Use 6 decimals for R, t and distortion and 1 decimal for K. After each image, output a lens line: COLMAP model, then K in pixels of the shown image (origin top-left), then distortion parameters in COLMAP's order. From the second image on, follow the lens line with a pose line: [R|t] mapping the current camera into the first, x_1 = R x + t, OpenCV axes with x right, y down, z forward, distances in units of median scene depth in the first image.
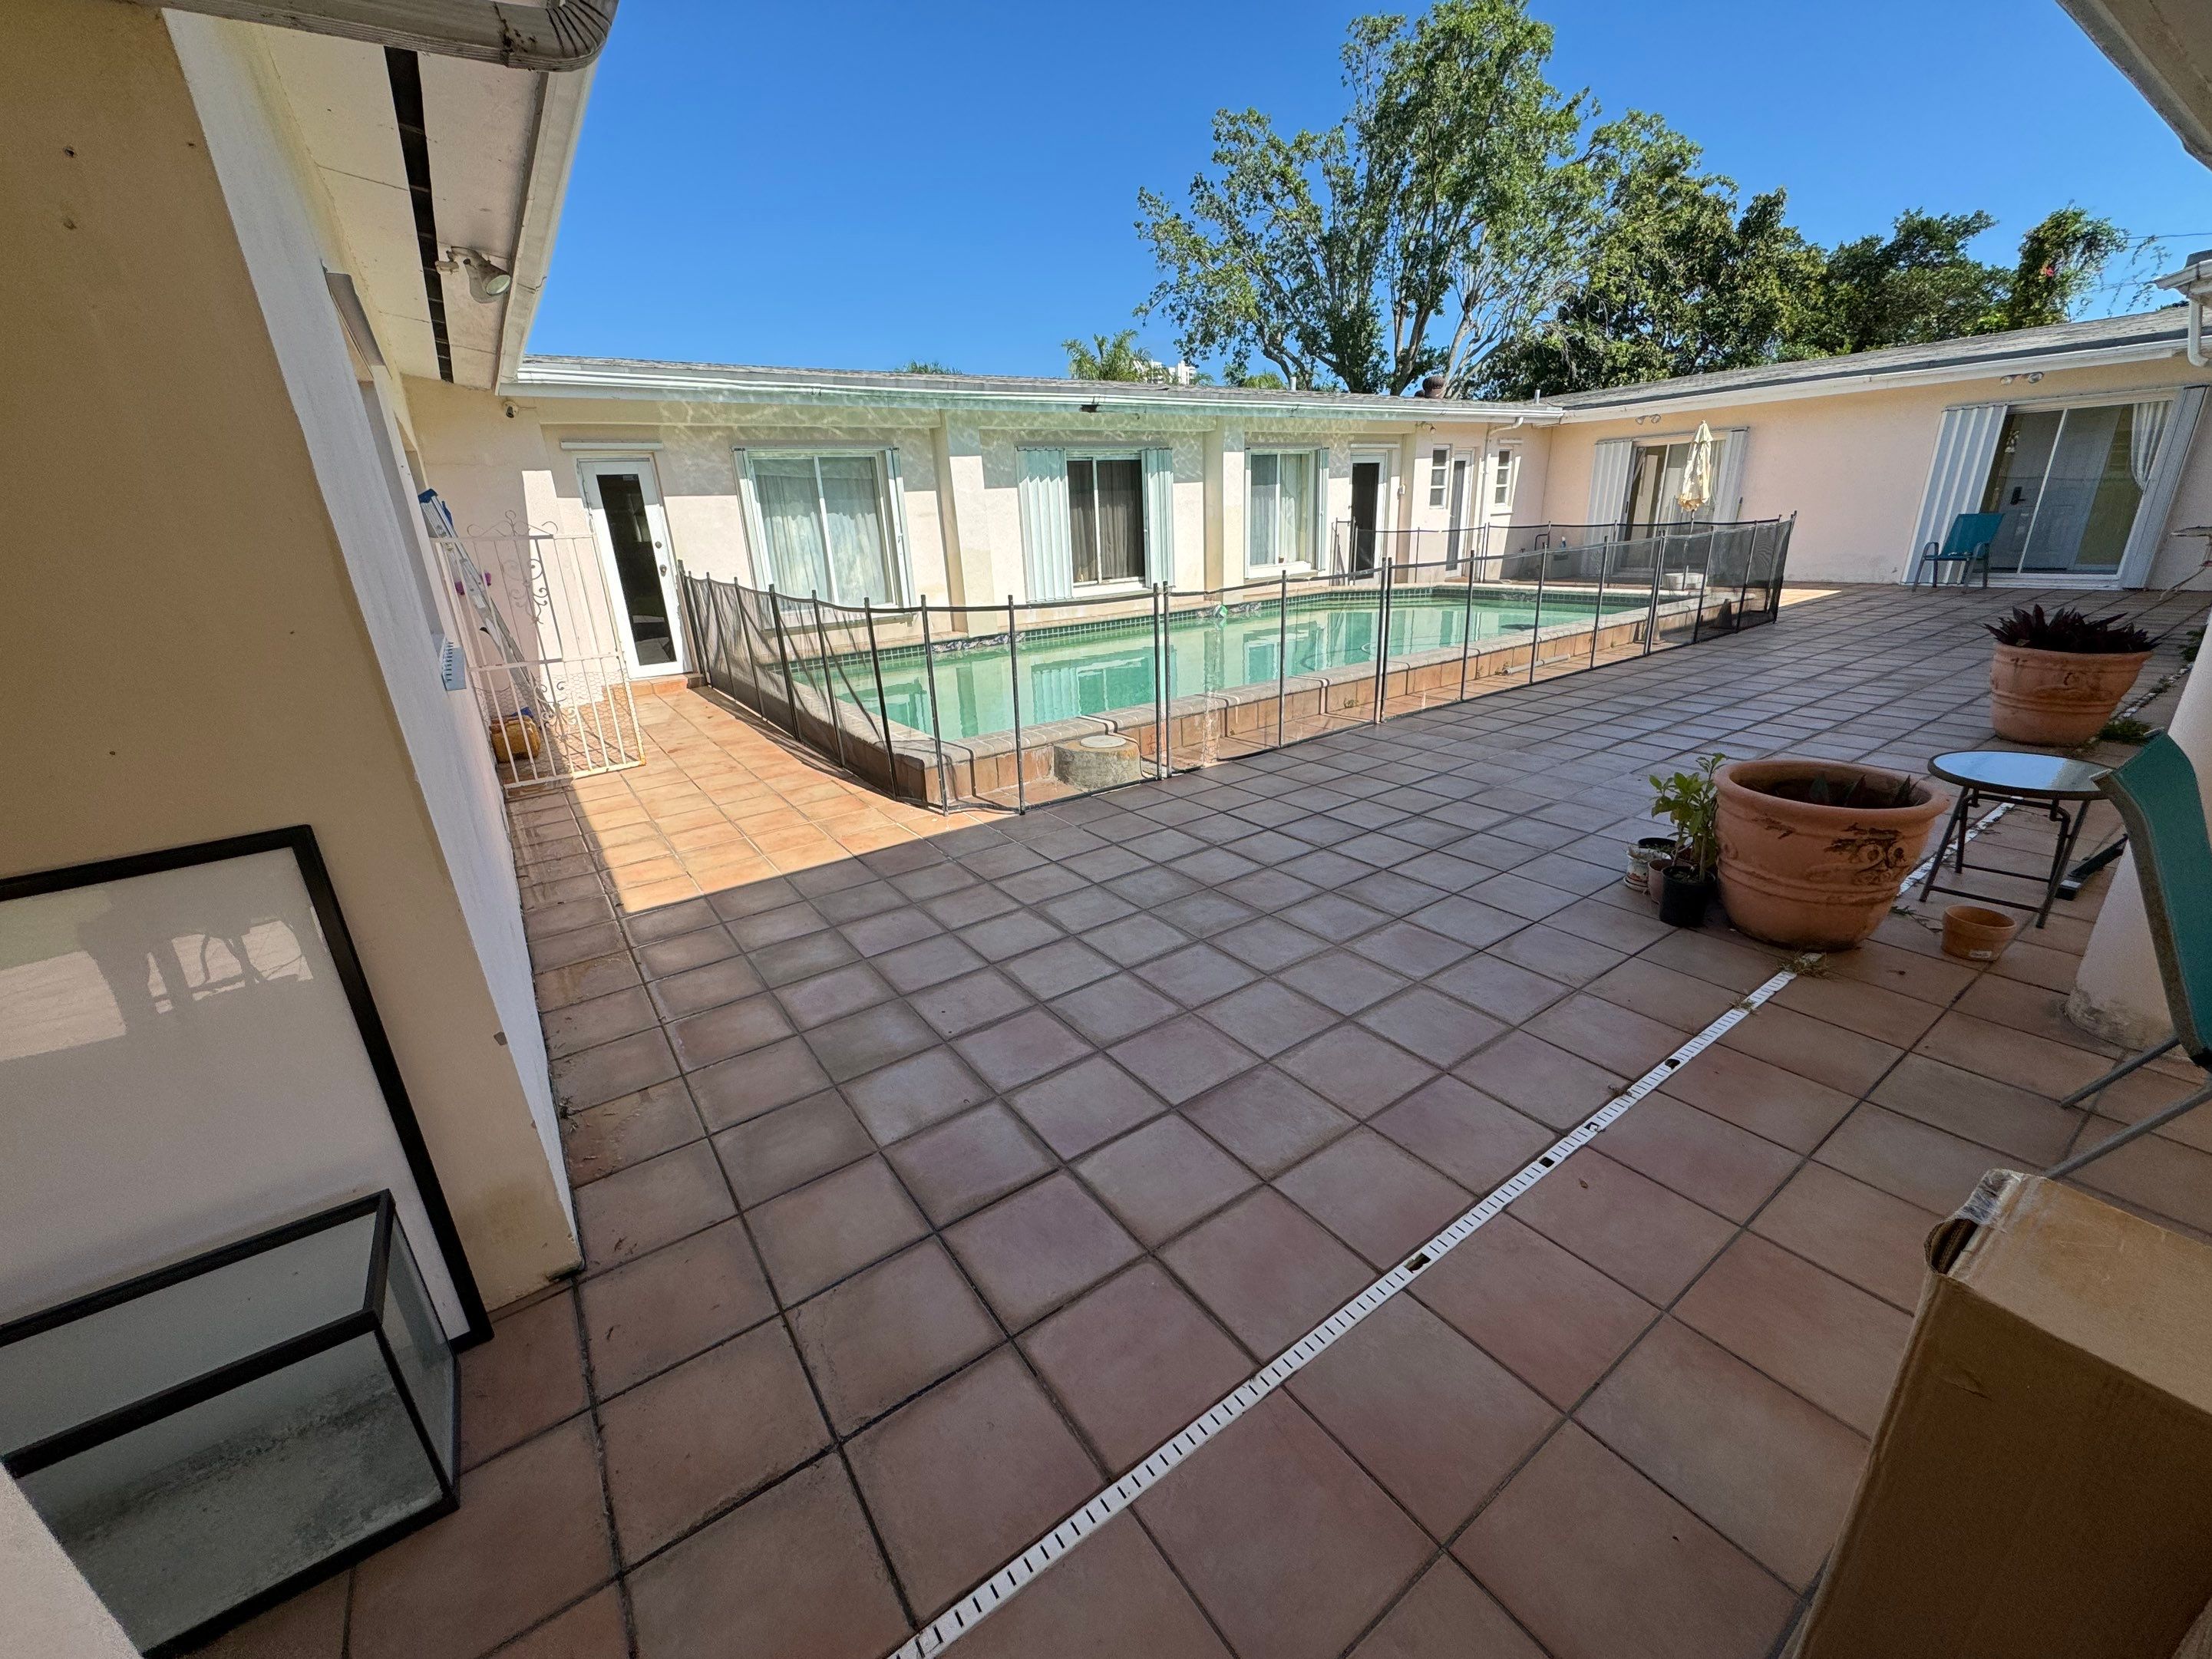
lens RADIAL K [[876.3, 0, 1106.0], [0, 876.3, 829.5], [0, 0, 1]] dist [-0.002332, -0.000104]
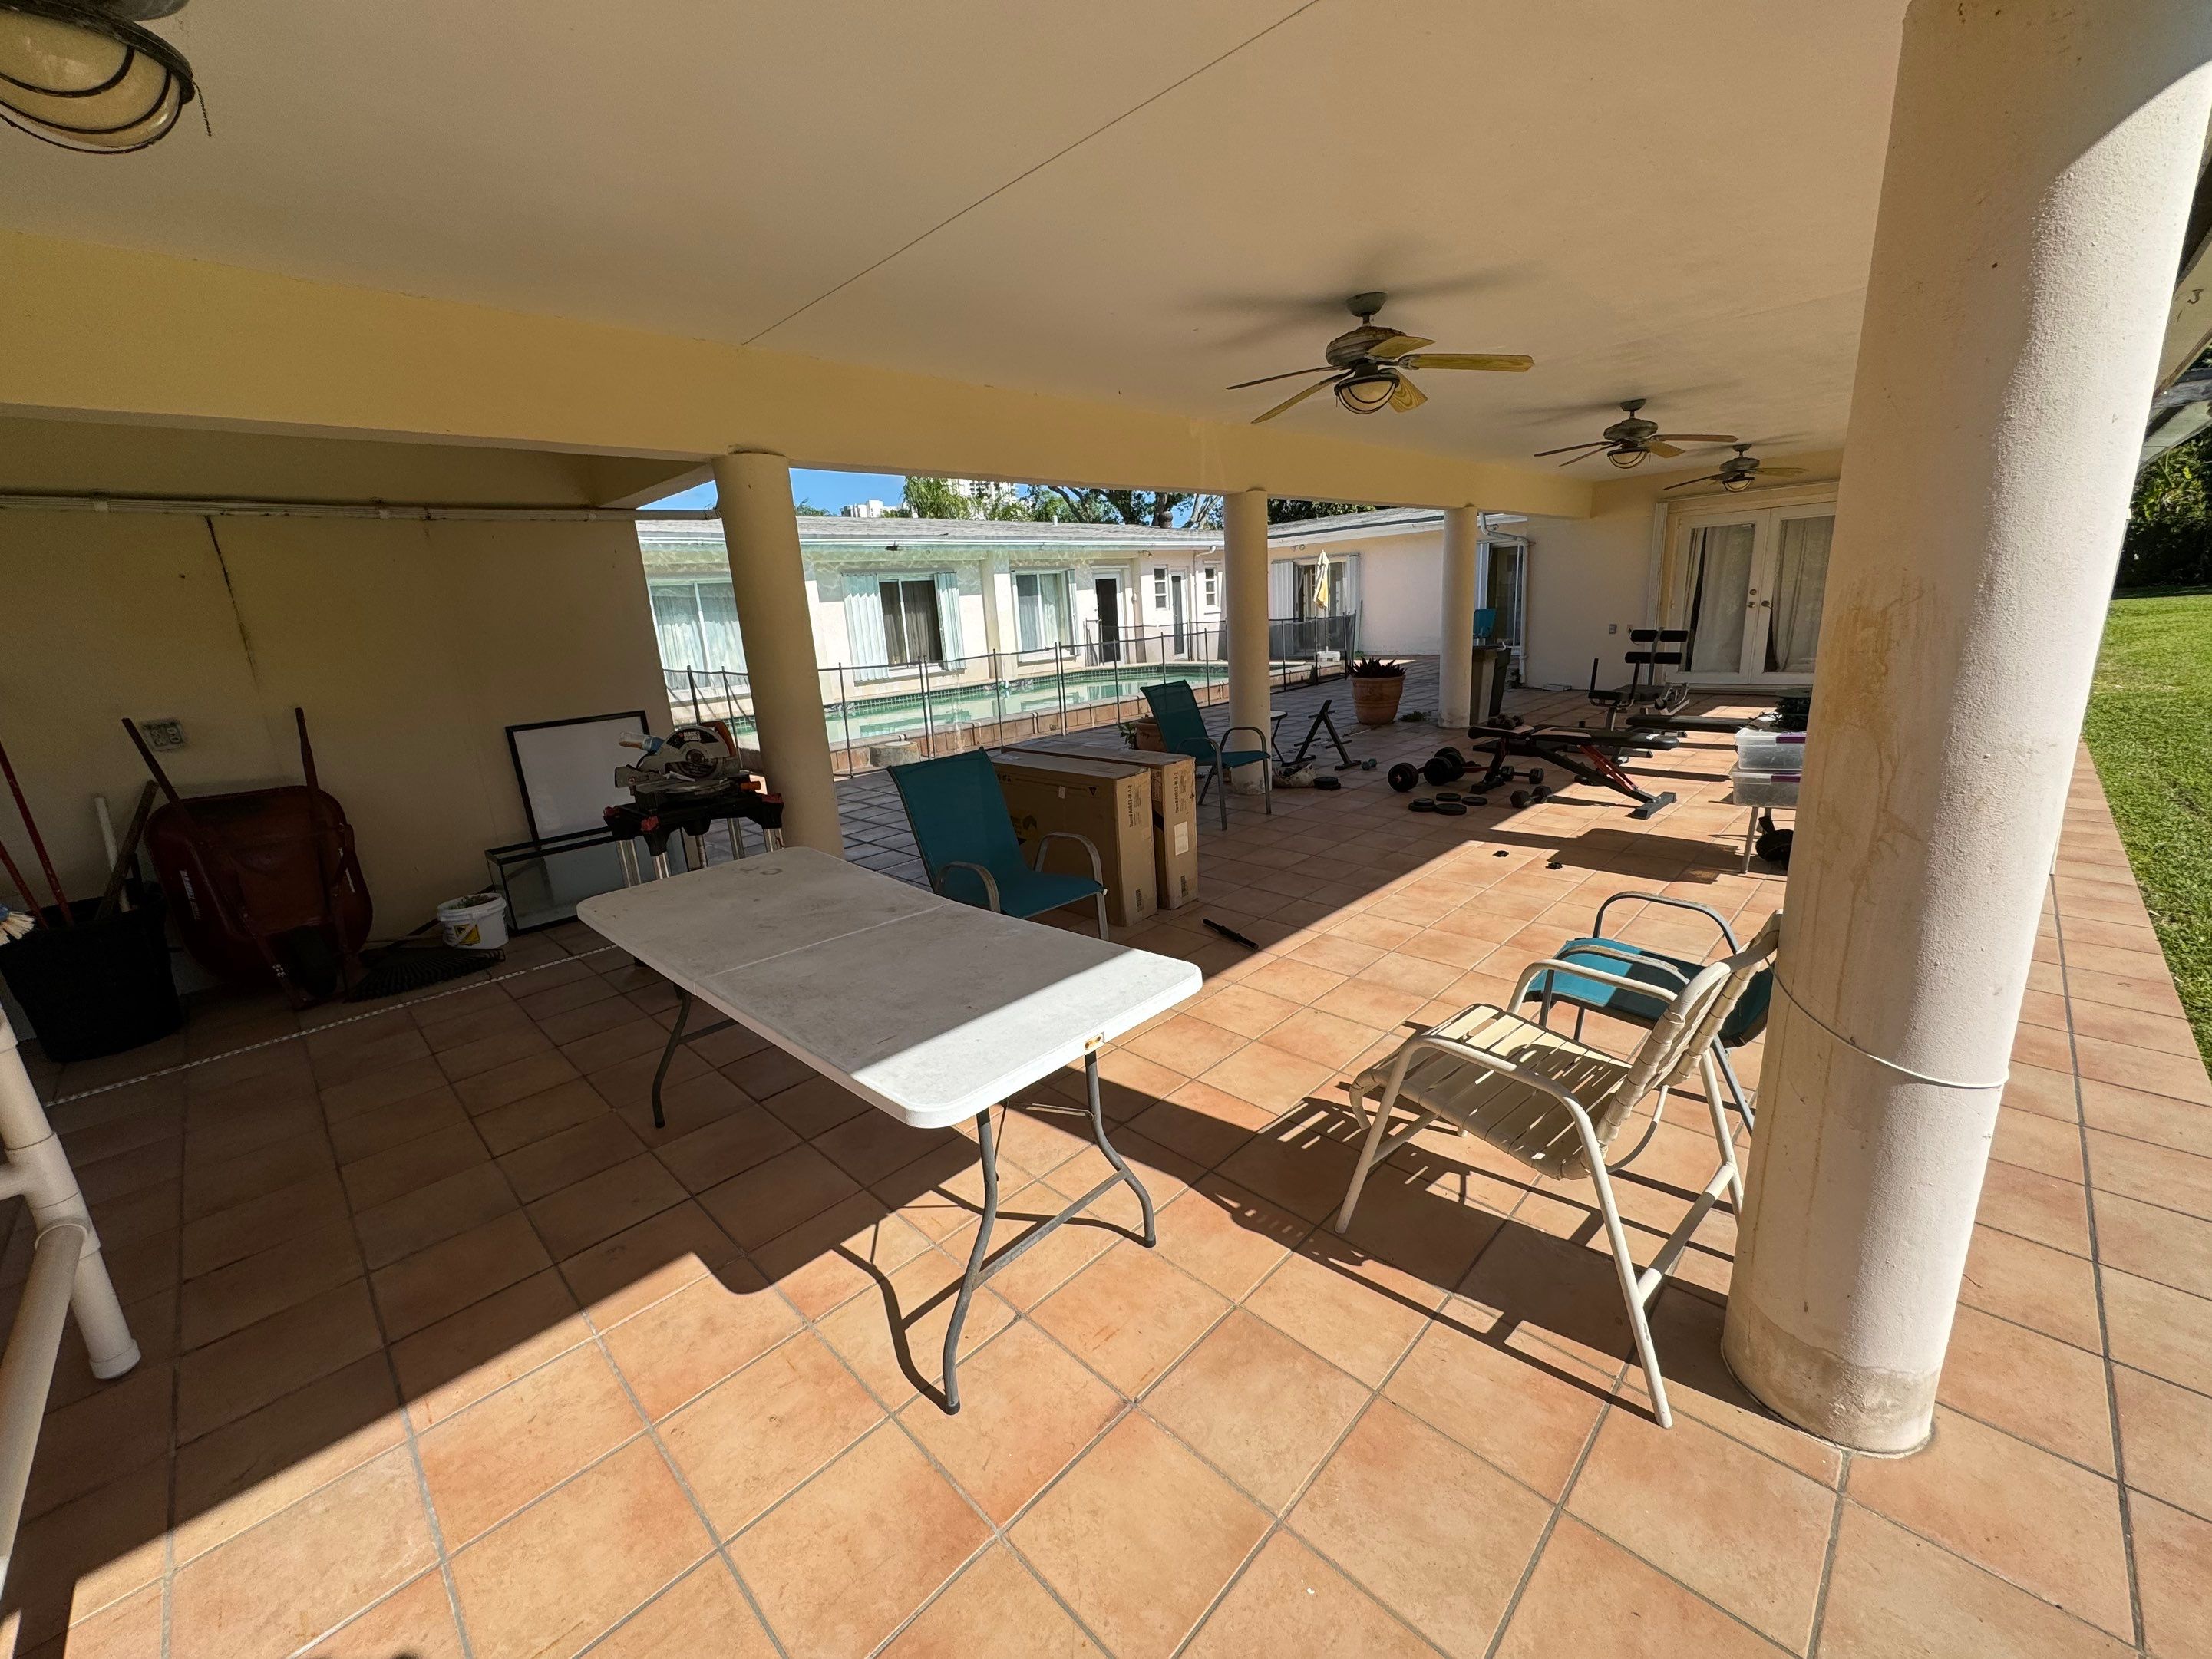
lens RADIAL K [[876.3, 0, 1106.0], [0, 876.3, 829.5], [0, 0, 1]] dist [-0.002332, -0.000104]
pose [[0.983101, -0.057560, 0.173782, 0.040043], [0.075219, 0.992458, -0.096799, 0.117809], [-0.166899, 0.108235, 0.980015, -0.342118]]
